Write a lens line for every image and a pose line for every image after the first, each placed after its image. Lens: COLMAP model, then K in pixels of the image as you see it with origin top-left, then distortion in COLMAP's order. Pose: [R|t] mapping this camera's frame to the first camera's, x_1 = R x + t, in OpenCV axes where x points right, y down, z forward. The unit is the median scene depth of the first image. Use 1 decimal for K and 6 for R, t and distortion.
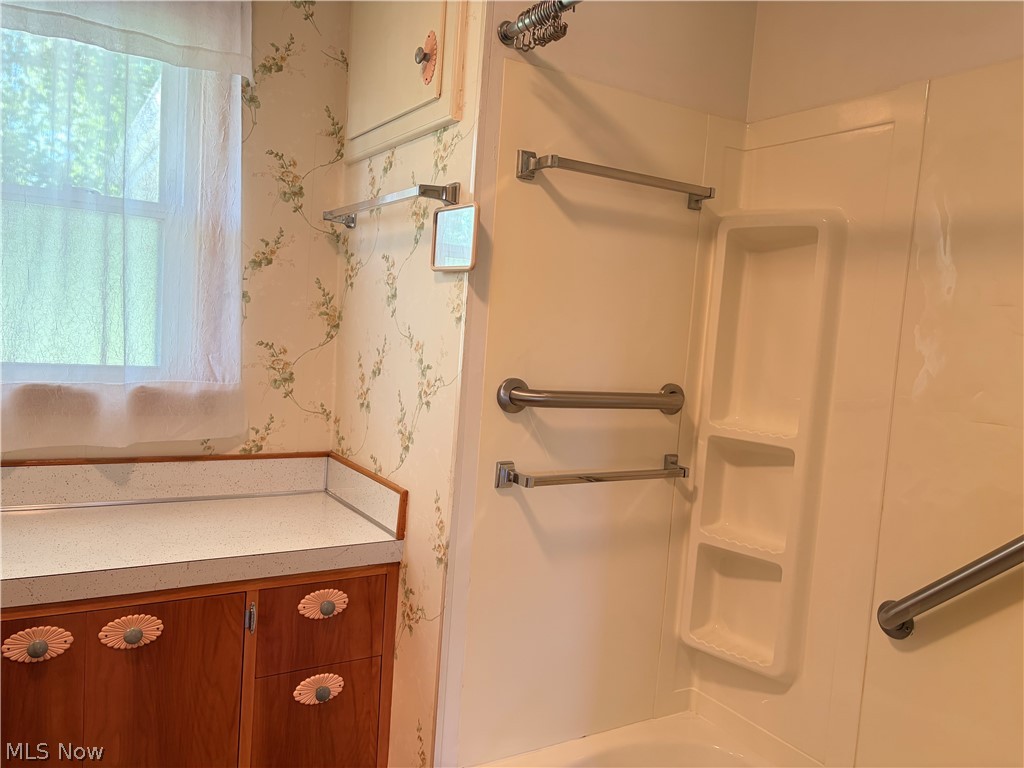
lens RADIAL K [[767.0, 0, 514.9], [0, 767.0, 387.1], [0, 0, 1]] dist [0.034013, -0.045187]
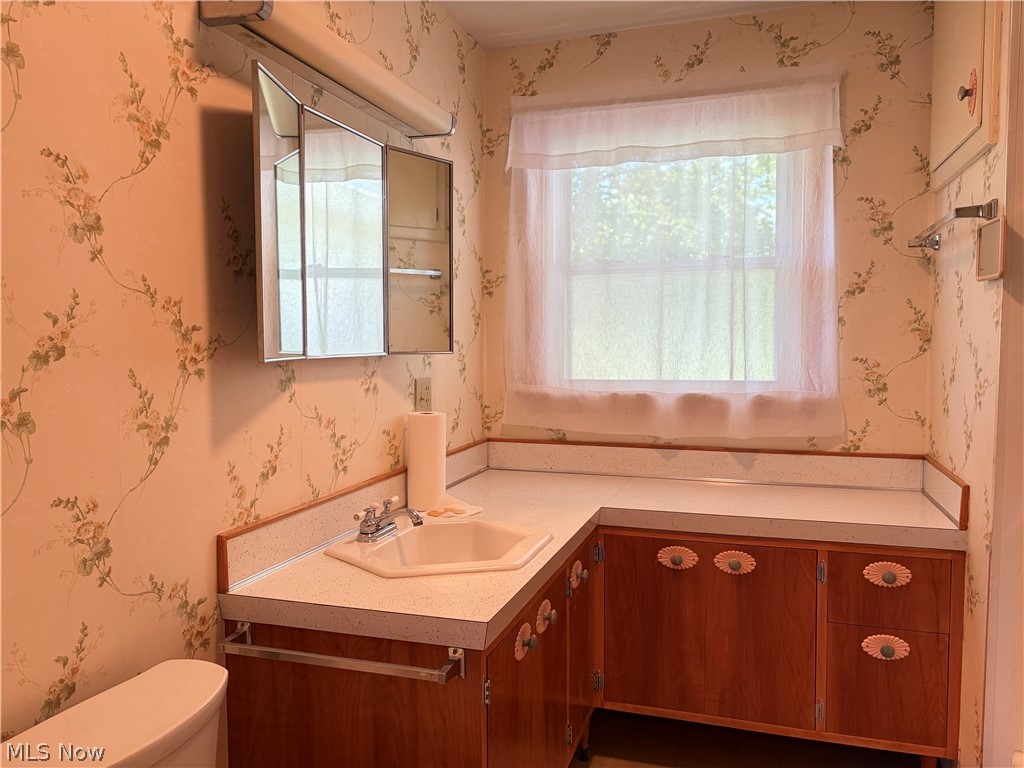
lens RADIAL K [[767.0, 0, 519.7], [0, 767.0, 391.2], [0, 0, 1]] dist [0.034013, -0.045187]
pose [[0.643382, -0.020918, -0.765260, 0.286194], [-0.007691, 0.999400, -0.033784, 0.043304], [0.765507, 0.027621, 0.642834, -0.189392]]
